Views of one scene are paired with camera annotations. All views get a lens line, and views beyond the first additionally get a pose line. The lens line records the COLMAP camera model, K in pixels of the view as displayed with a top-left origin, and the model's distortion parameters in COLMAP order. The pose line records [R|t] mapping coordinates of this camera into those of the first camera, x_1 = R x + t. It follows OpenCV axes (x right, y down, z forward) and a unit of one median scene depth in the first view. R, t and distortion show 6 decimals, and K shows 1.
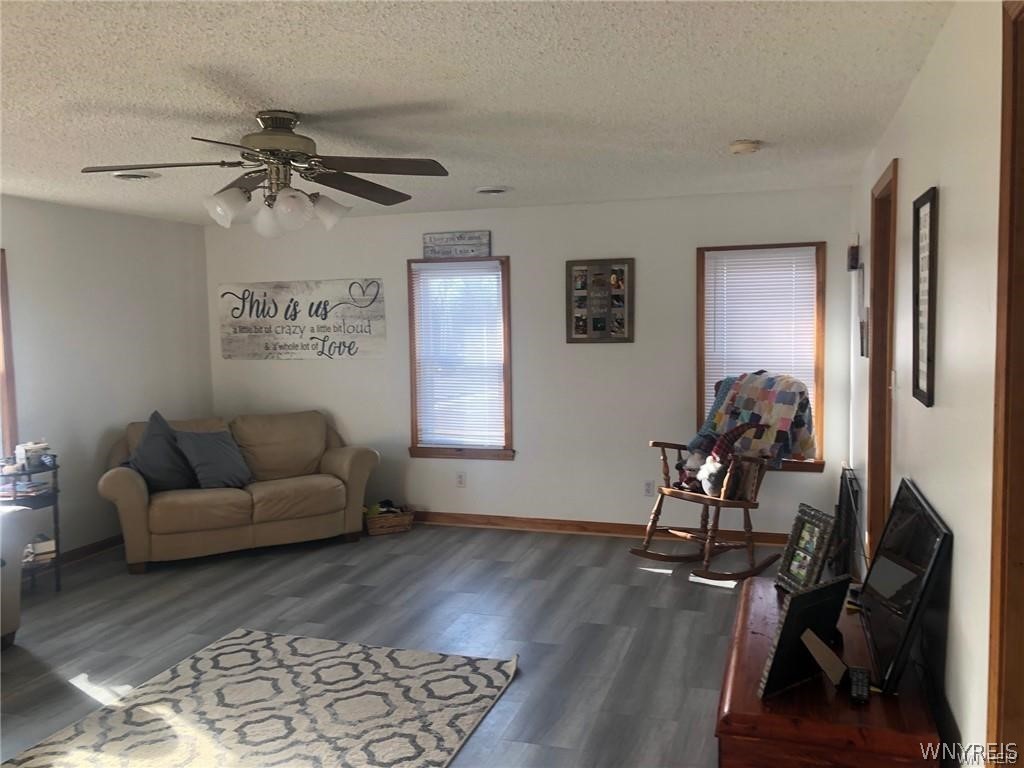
lens RADIAL K [[835.7, 0, 513.1], [0, 835.7, 379.1], [0, 0, 1]] dist [0.027515, -0.035044]
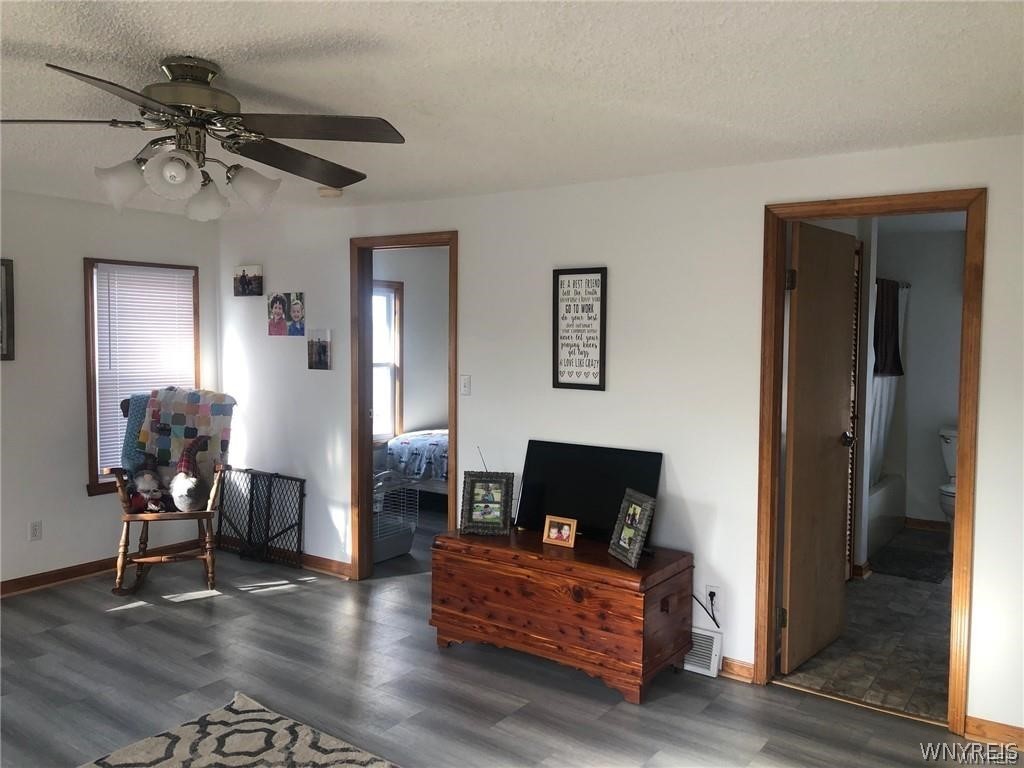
lens RADIAL K [[835.7, 0, 511.5], [0, 835.7, 382.3], [0, 0, 1]] dist [0.027515, -0.035044]
pose [[0.307542, -0.029988, 0.951062, -0.805350], [0.054370, 0.998424, 0.013900, -0.010342], [-0.949980, 0.047434, 0.308688, 0.428916]]
